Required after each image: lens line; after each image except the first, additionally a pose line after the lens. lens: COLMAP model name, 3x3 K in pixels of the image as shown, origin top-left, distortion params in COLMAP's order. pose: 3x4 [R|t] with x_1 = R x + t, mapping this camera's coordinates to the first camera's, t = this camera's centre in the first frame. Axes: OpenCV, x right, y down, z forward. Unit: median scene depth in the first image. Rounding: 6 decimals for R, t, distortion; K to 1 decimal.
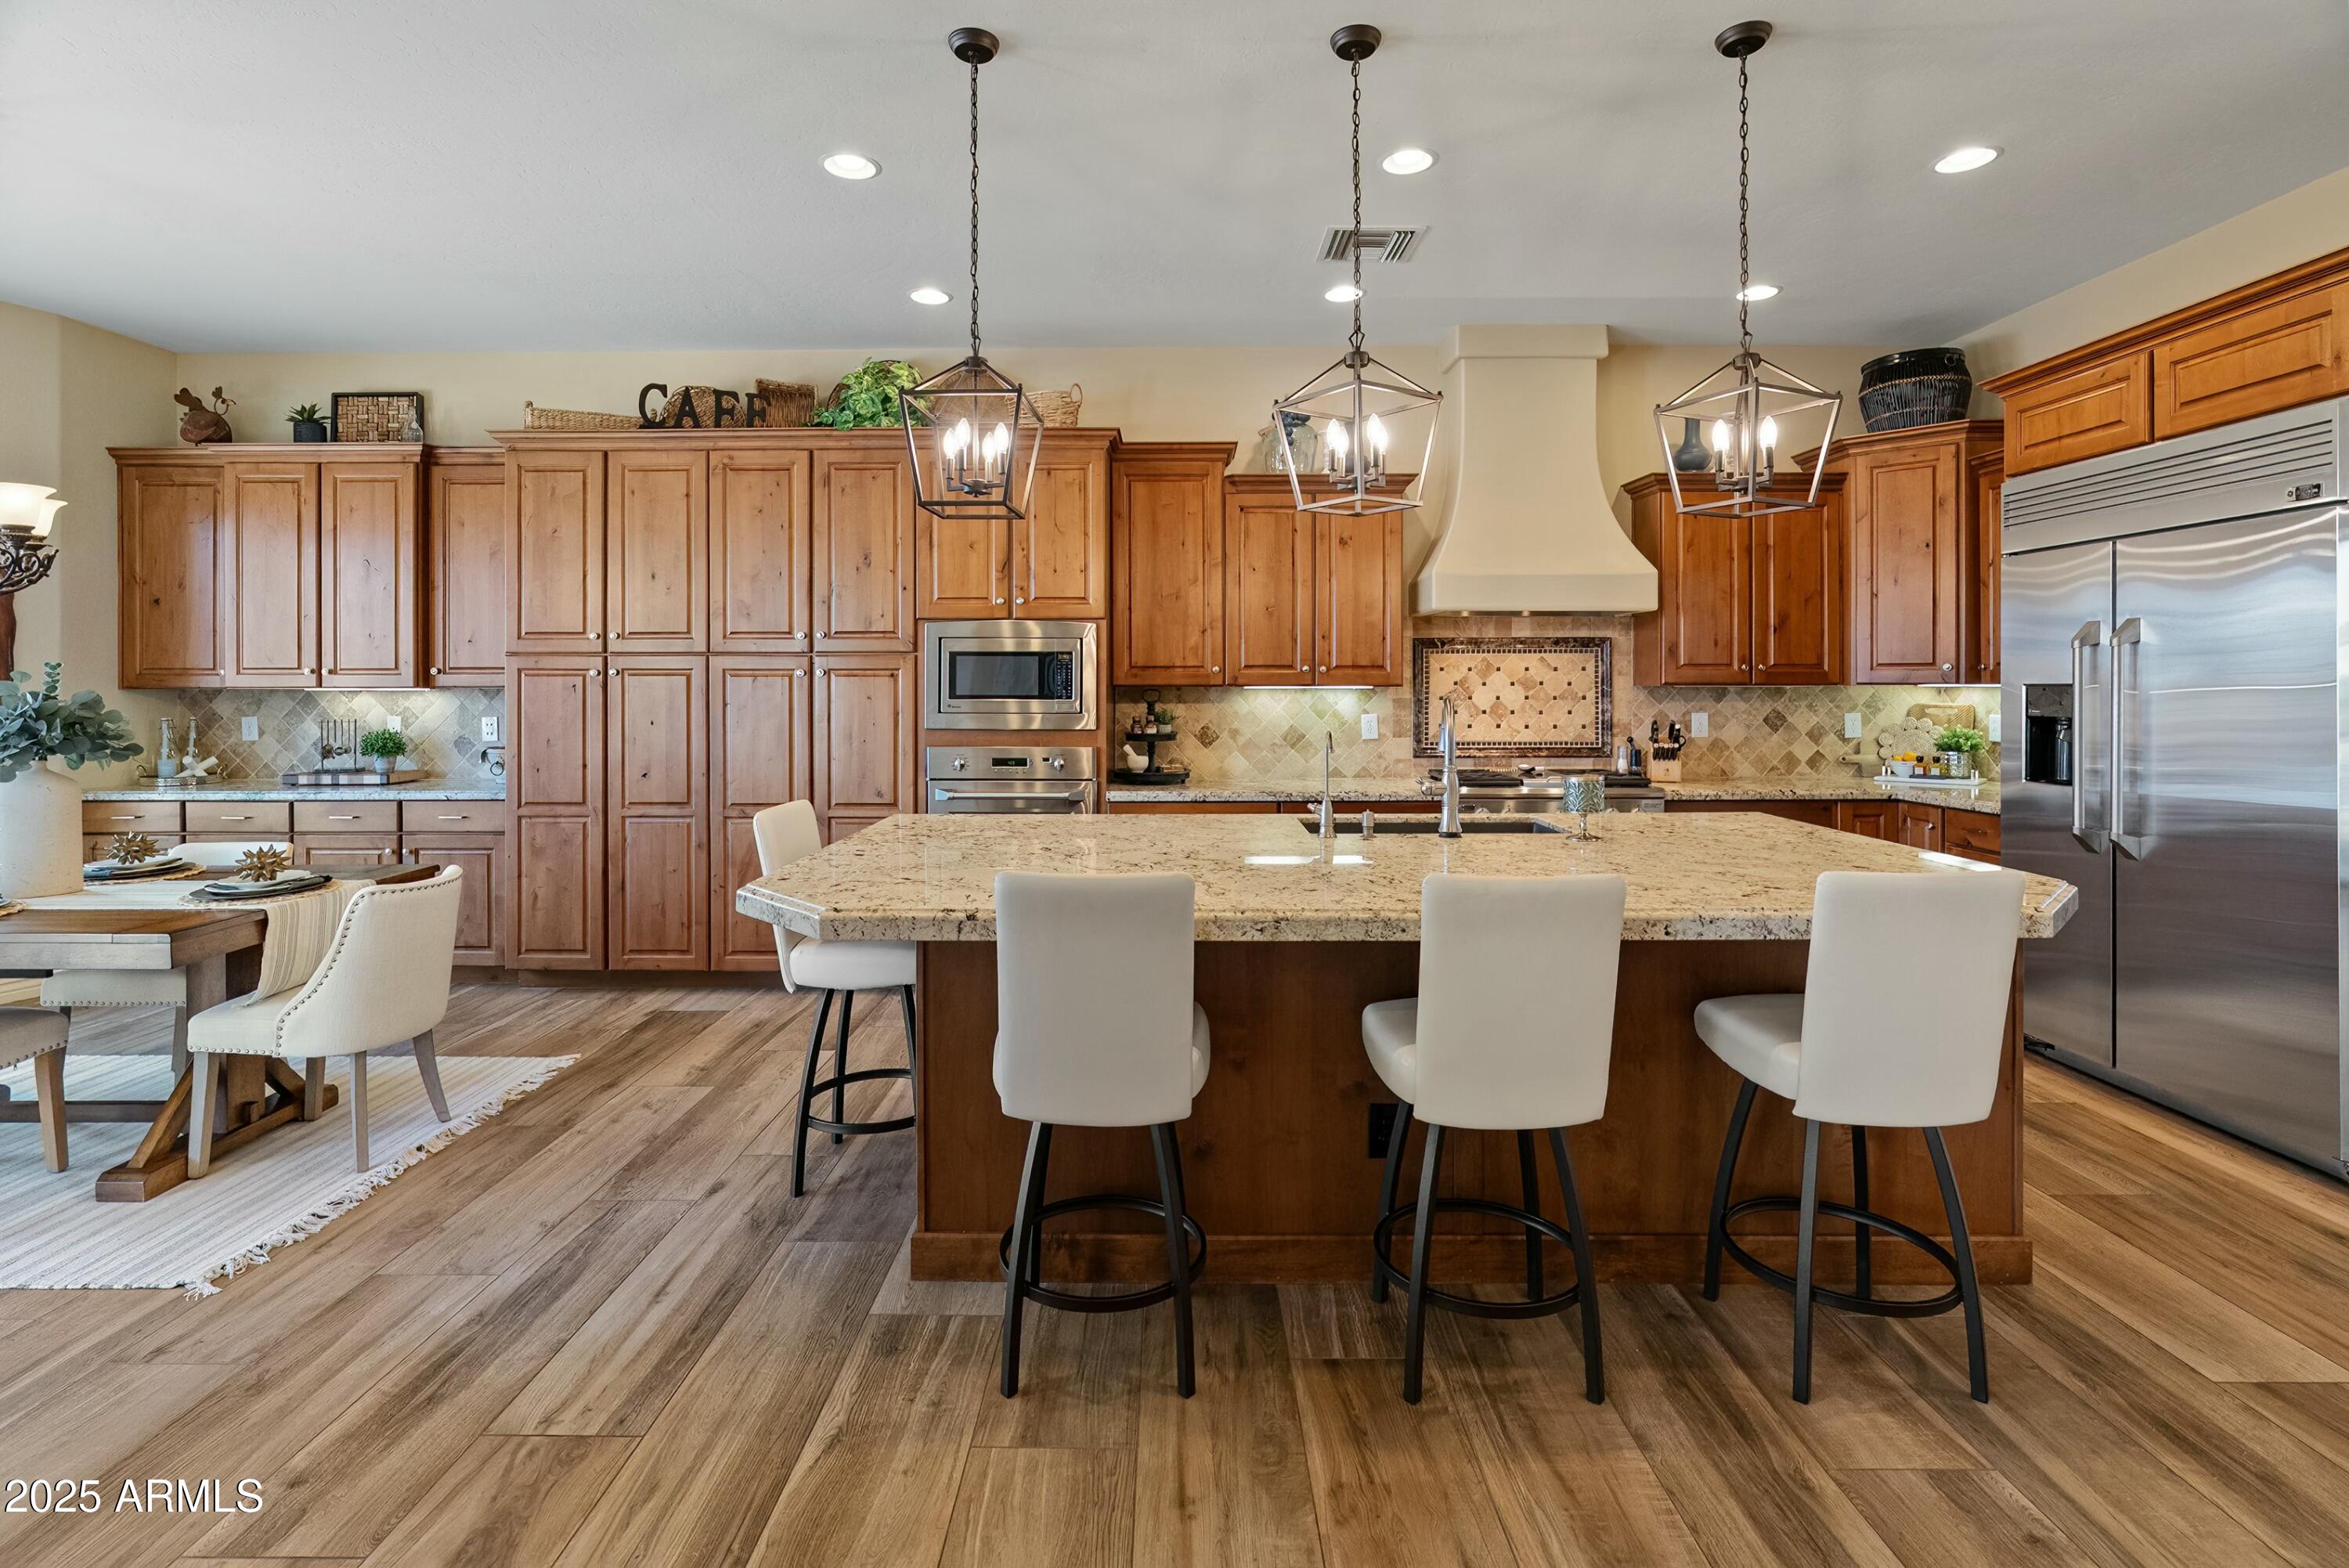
lens RADIAL K [[1088.7, 0, 1157.3], [0, 1088.7, 688.9], [0, 0, 1]] dist [-0.011185, 0.004104]
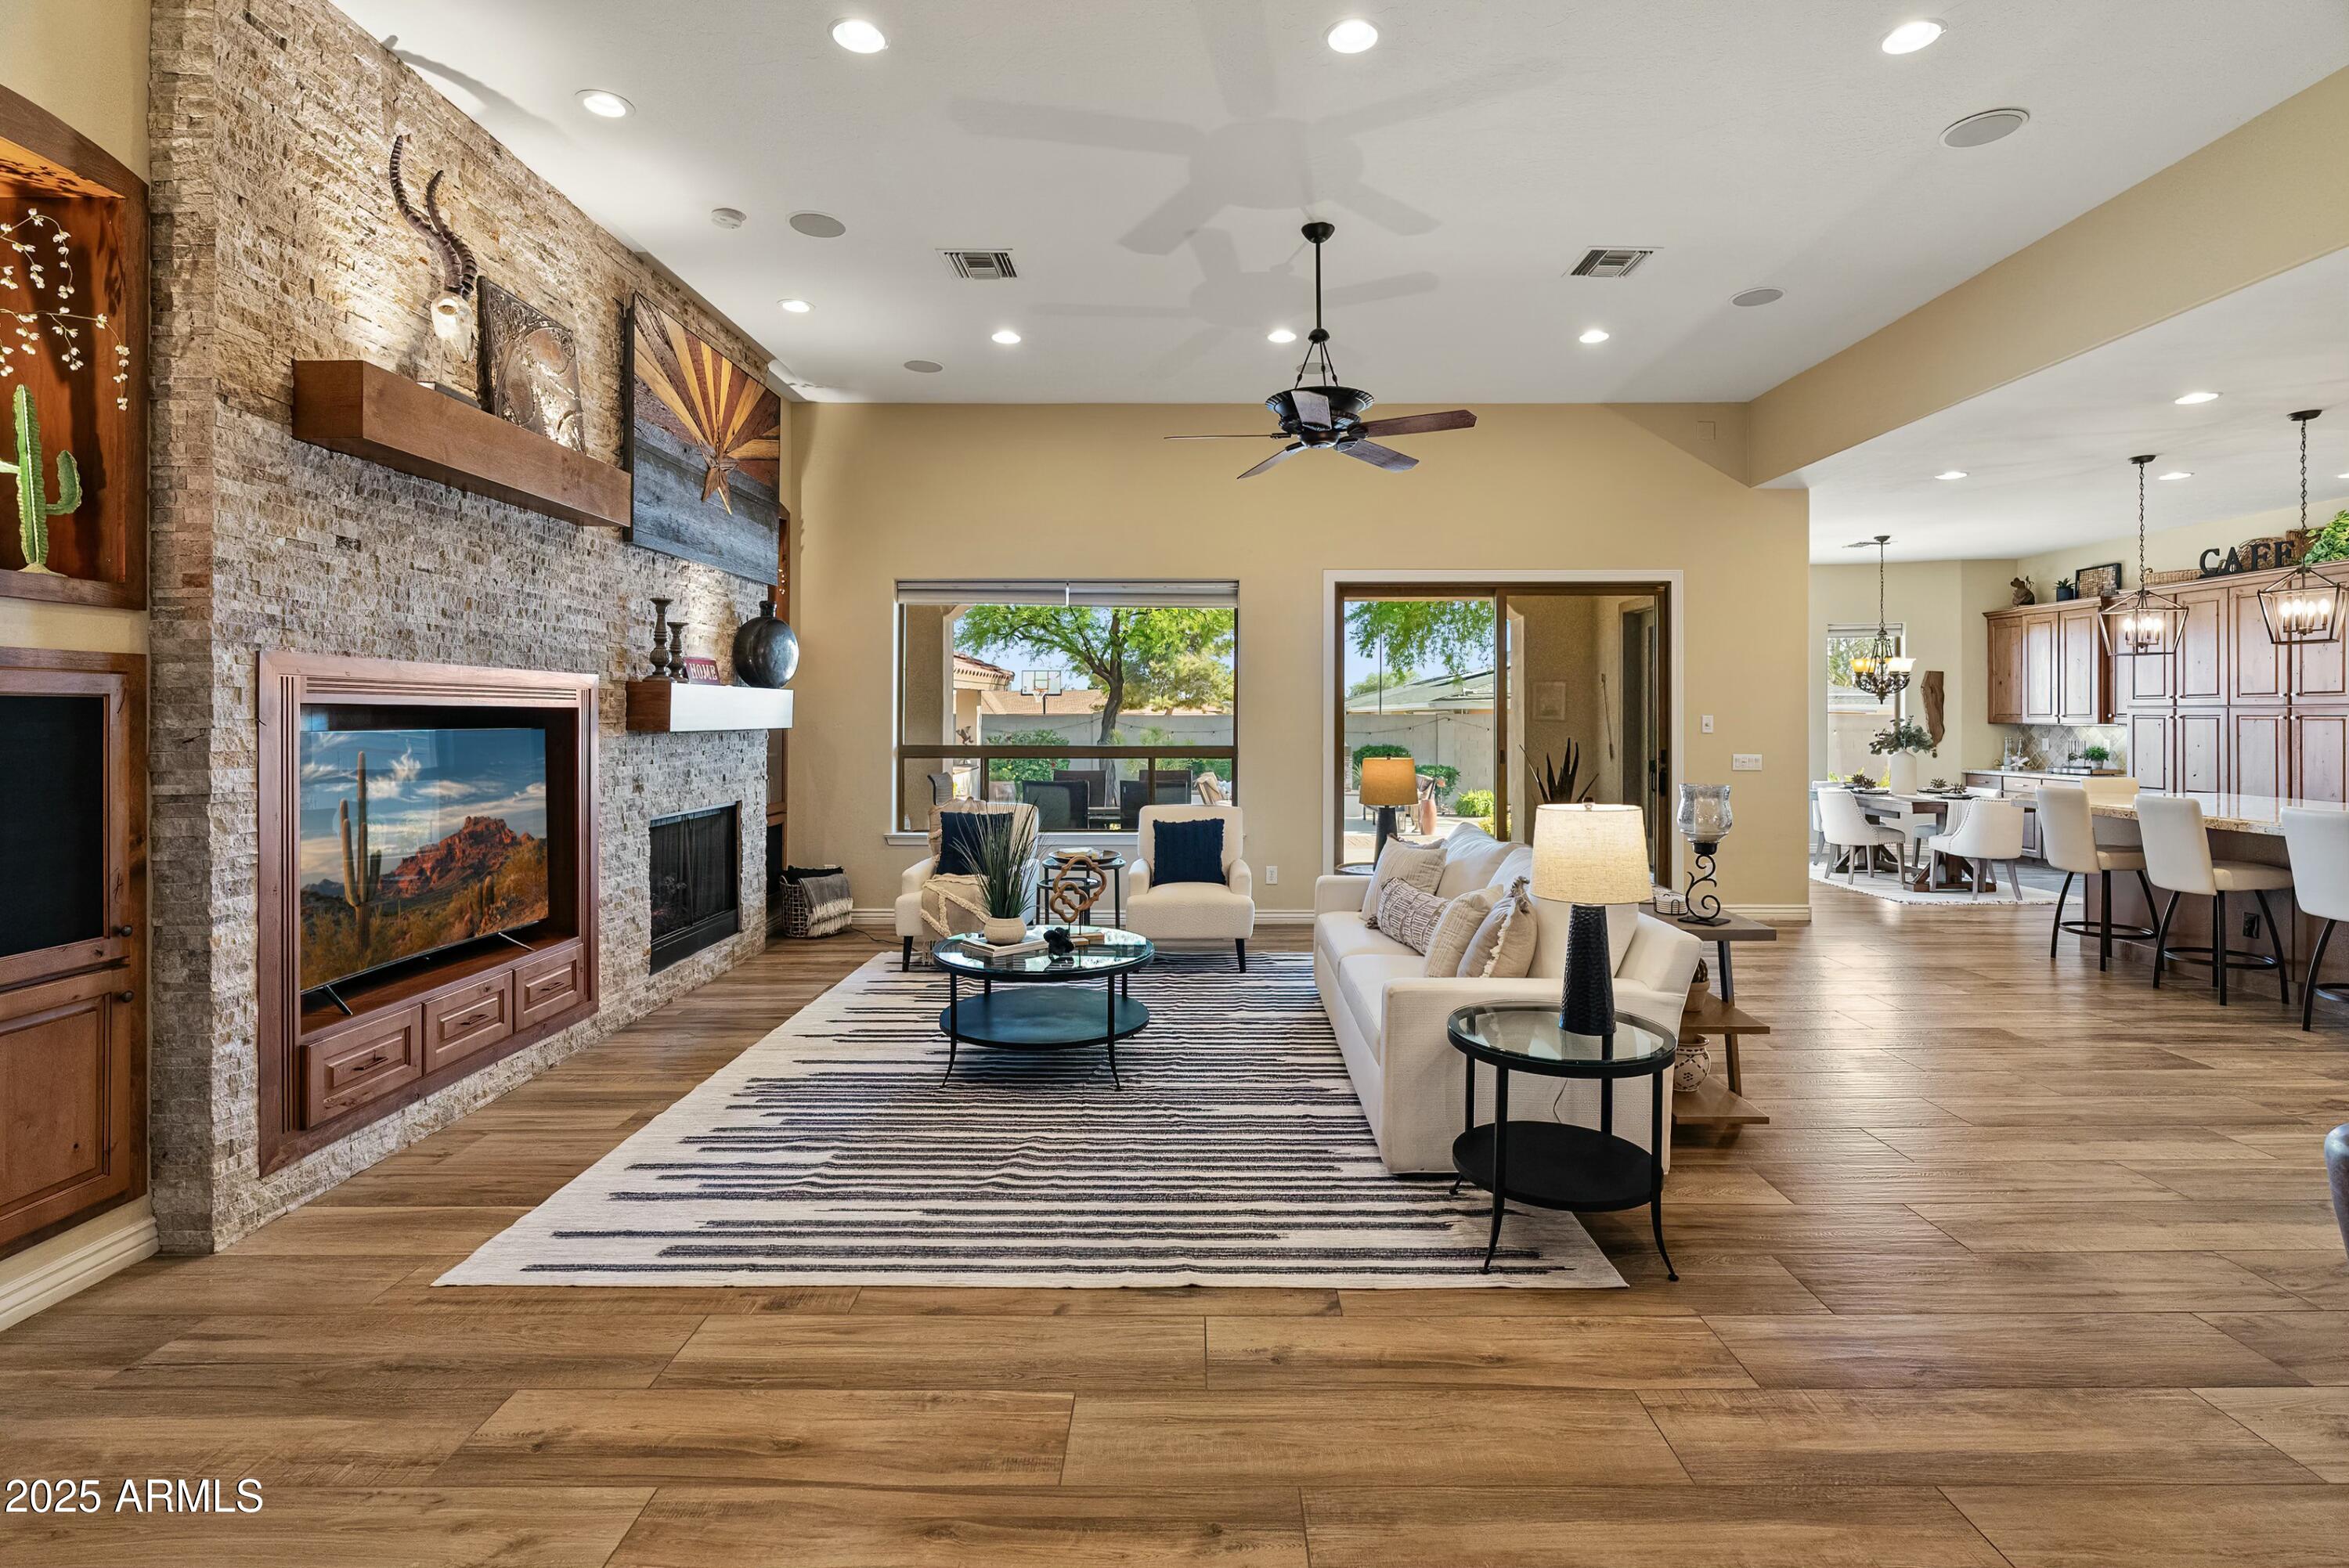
lens RADIAL K [[1088.7, 0, 1201.9], [0, 1088.7, 707.9], [0, 0, 1]] dist [-0.011185, 0.004104]
pose [[0.010282, -0.004087, -0.999939, 1.218087], [-0.002703, 0.999988, -0.004115, -0.018138], [0.999943, 0.002745, 0.010271, -0.607758]]
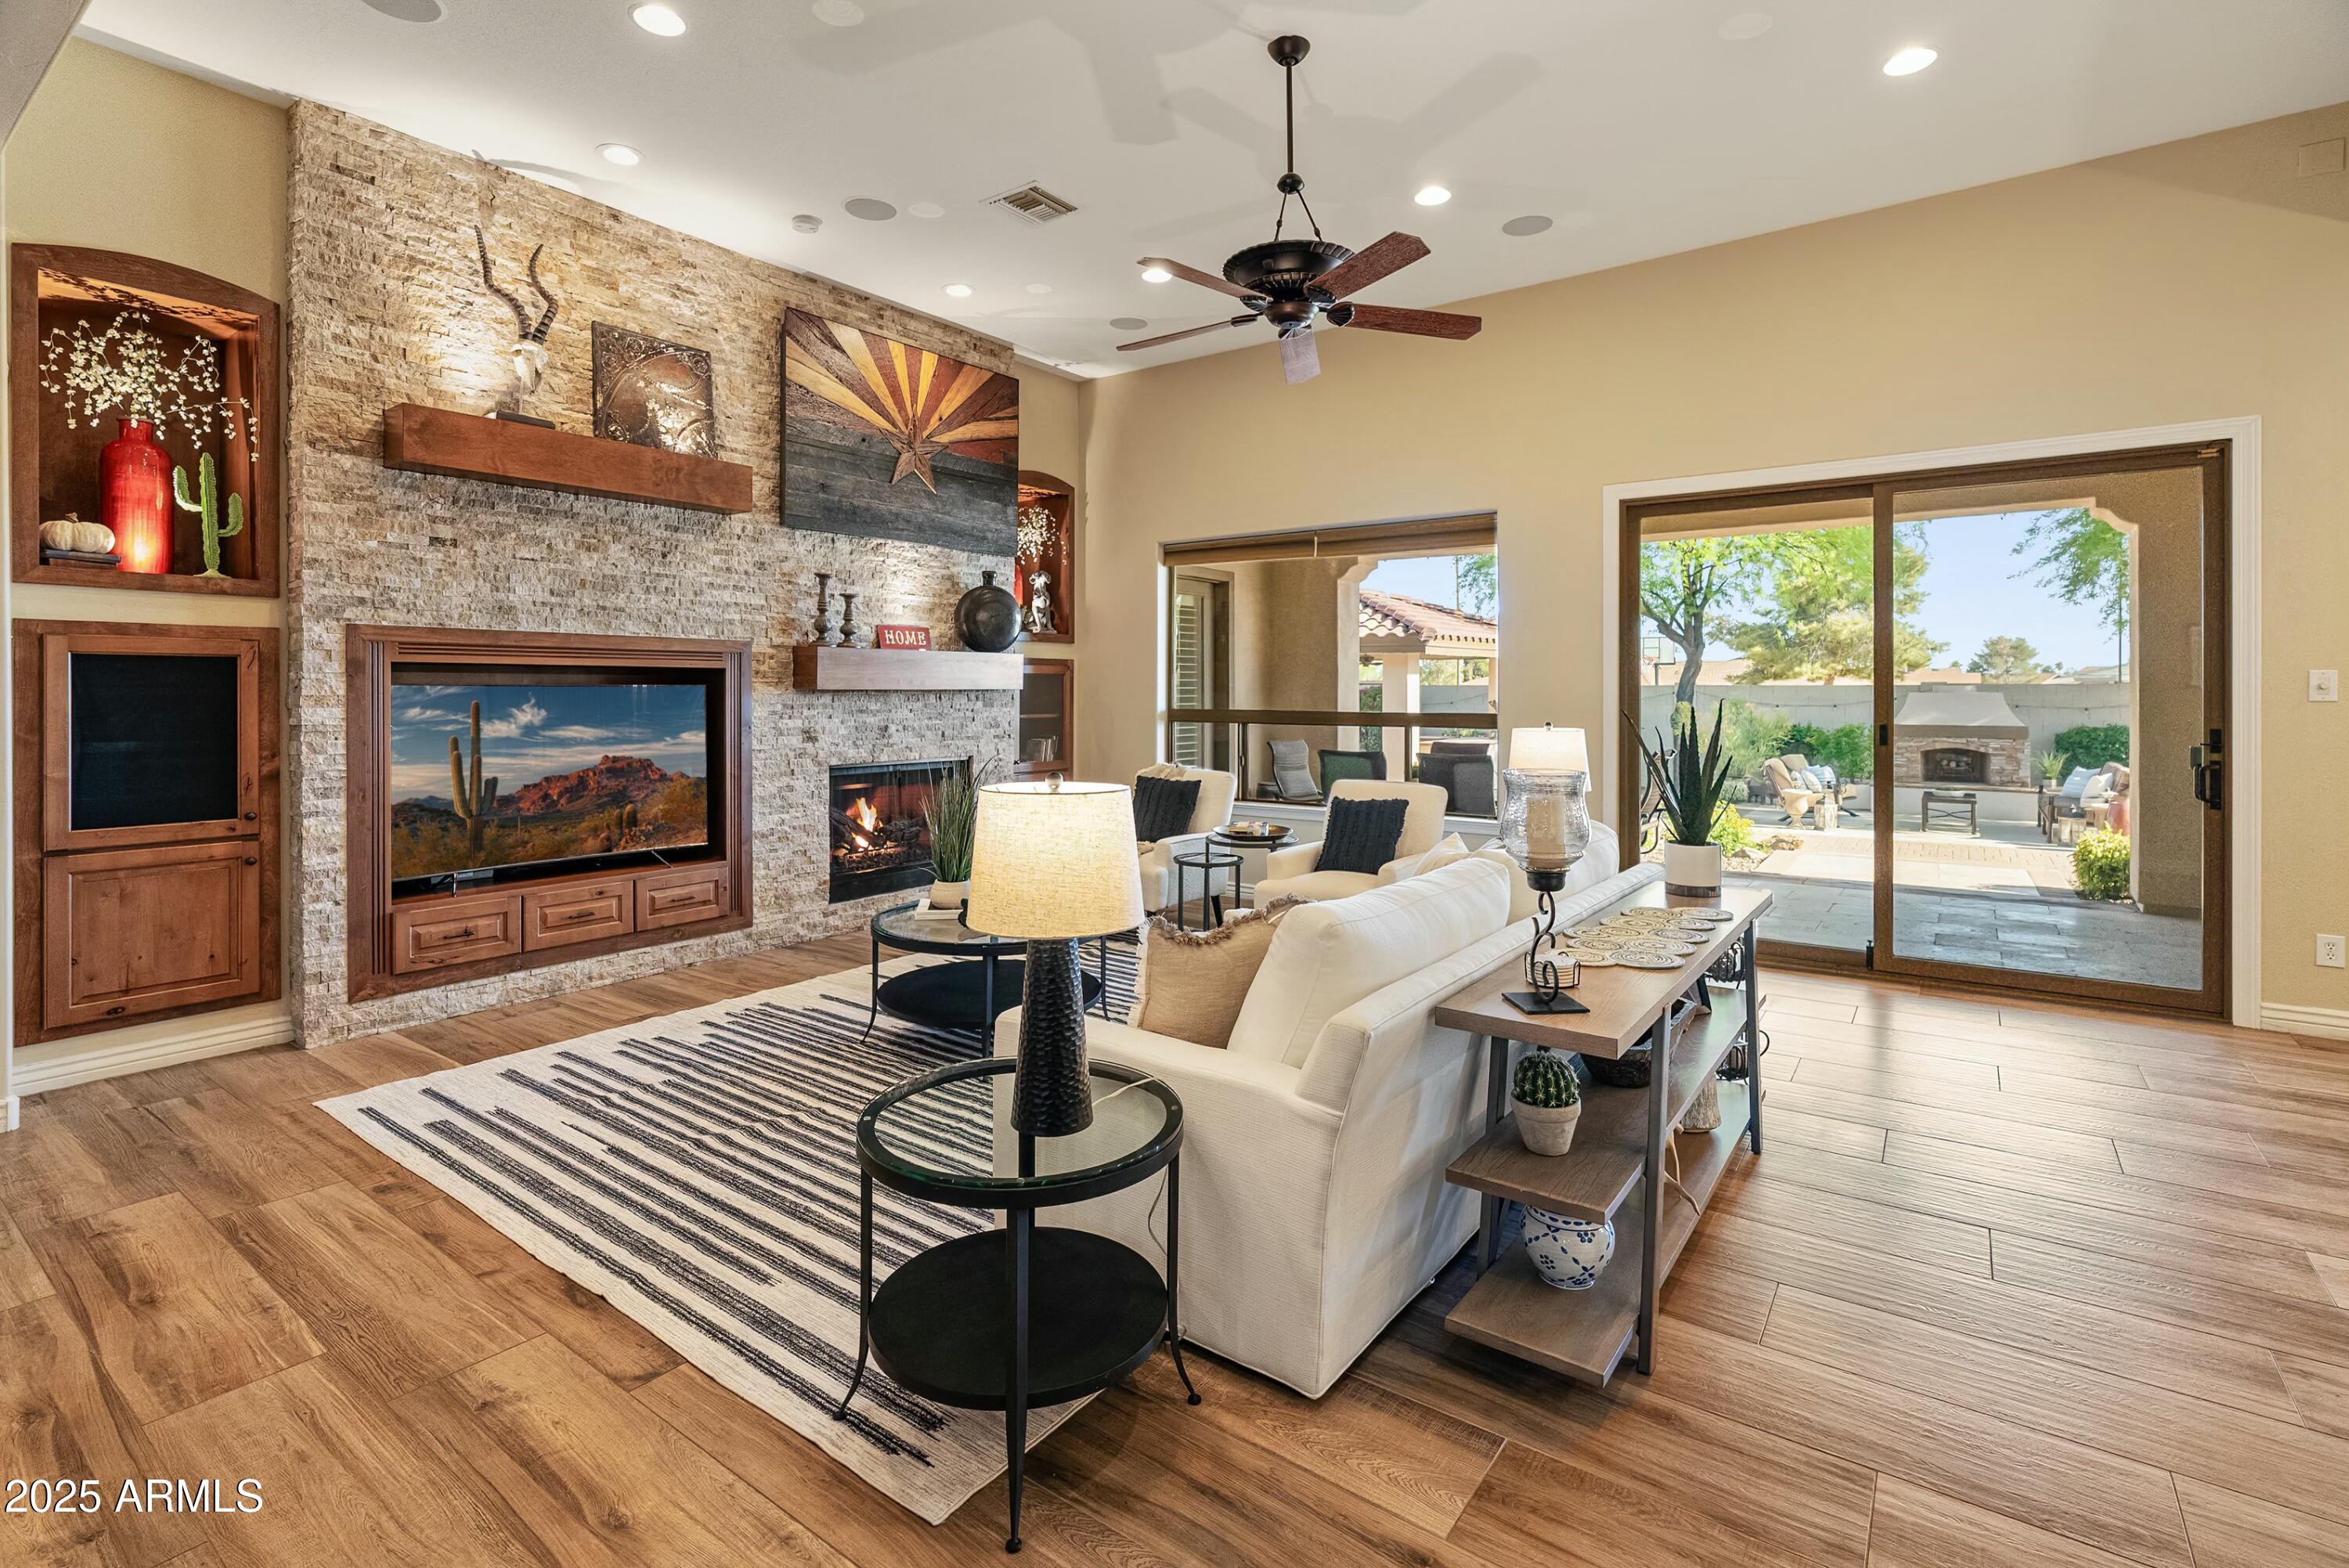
lens RADIAL K [[1088.7, 0, 1178.6], [0, 1088.7, 689.2], [0, 0, 1]] dist [-0.011185, 0.004104]
pose [[-0.584854, 0.002512, -0.811135, 0.912245], [-0.000492, 0.999994, 0.003451, -0.003616], [0.811139, 0.002417, -0.584849, -0.114191]]
